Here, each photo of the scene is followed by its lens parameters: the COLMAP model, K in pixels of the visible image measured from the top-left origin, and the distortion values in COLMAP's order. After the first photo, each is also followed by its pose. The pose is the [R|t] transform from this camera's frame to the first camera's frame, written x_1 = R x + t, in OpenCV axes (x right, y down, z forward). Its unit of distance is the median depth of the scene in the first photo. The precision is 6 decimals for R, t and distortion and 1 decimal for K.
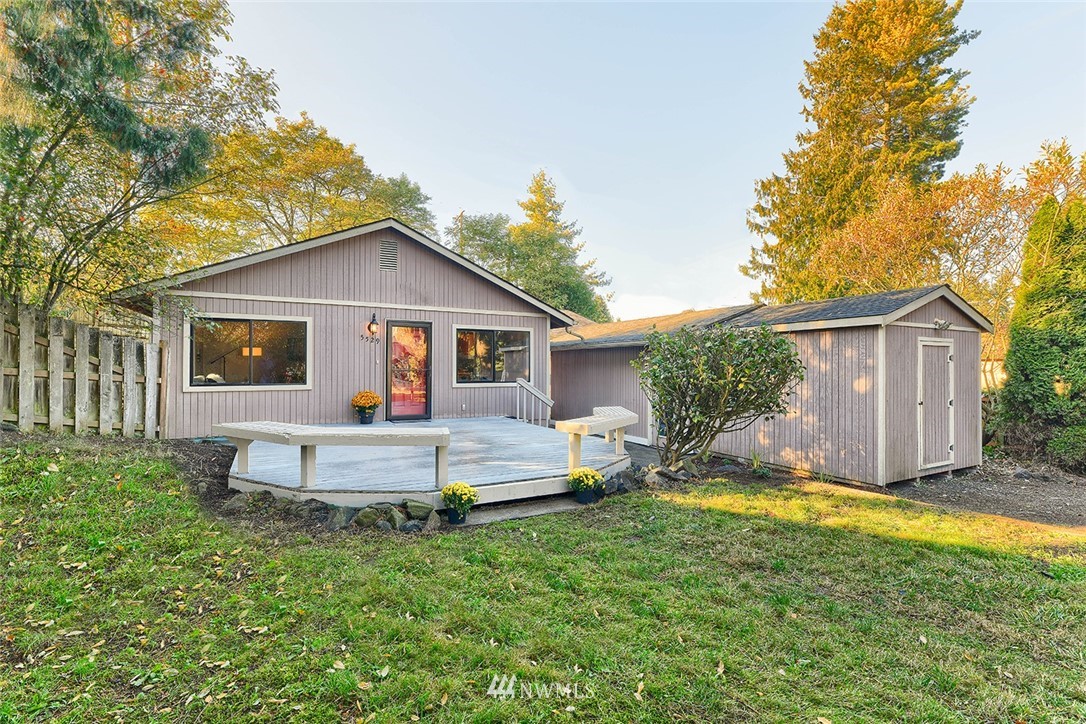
lens RADIAL K [[501.7, 0, 551.1], [0, 501.7, 364.9], [0, 0, 1]] dist [0.001990, -0.000751]
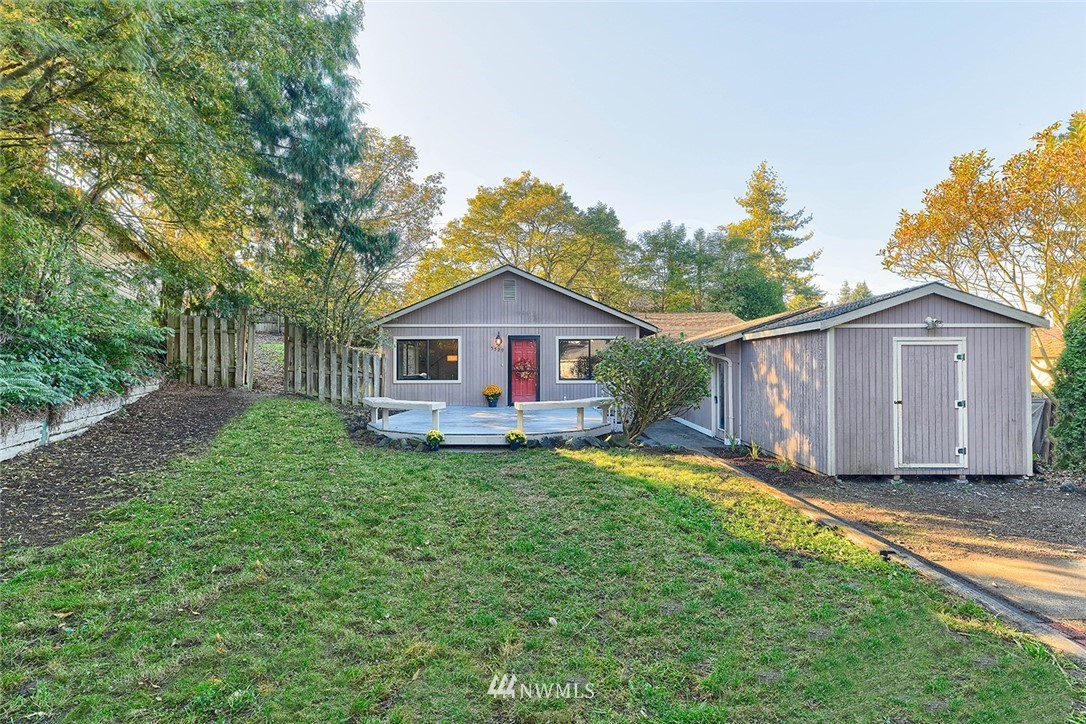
lens RADIAL K [[490.3, 0, 541.8], [0, 490.3, 364.8], [0, 0, 1]] dist [0.002497, 0.000337]
pose [[0.866513, -0.006964, -0.499106, 0.569738], [0.006825, 0.999974, -0.002104, -0.002539], [0.499108, -0.001583, 0.866538, -0.207986]]
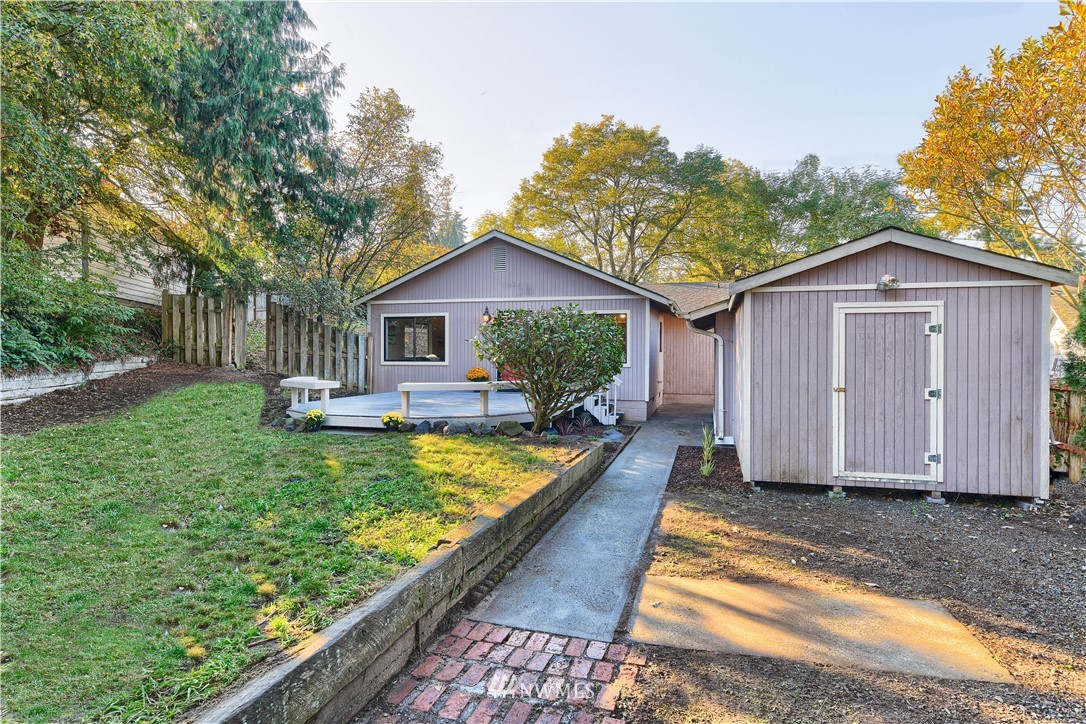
lens RADIAL K [[589.7, 0, 541.5], [0, 589.7, 356.9], [0, 0, 1]] dist [0.001828, 0.000582]
pose [[0.709976, 0.003423, -0.704217, 0.982073], [0.003239, 0.999962, 0.008126, 0.016225], [0.704218, -0.008051, 0.709938, 0.039510]]
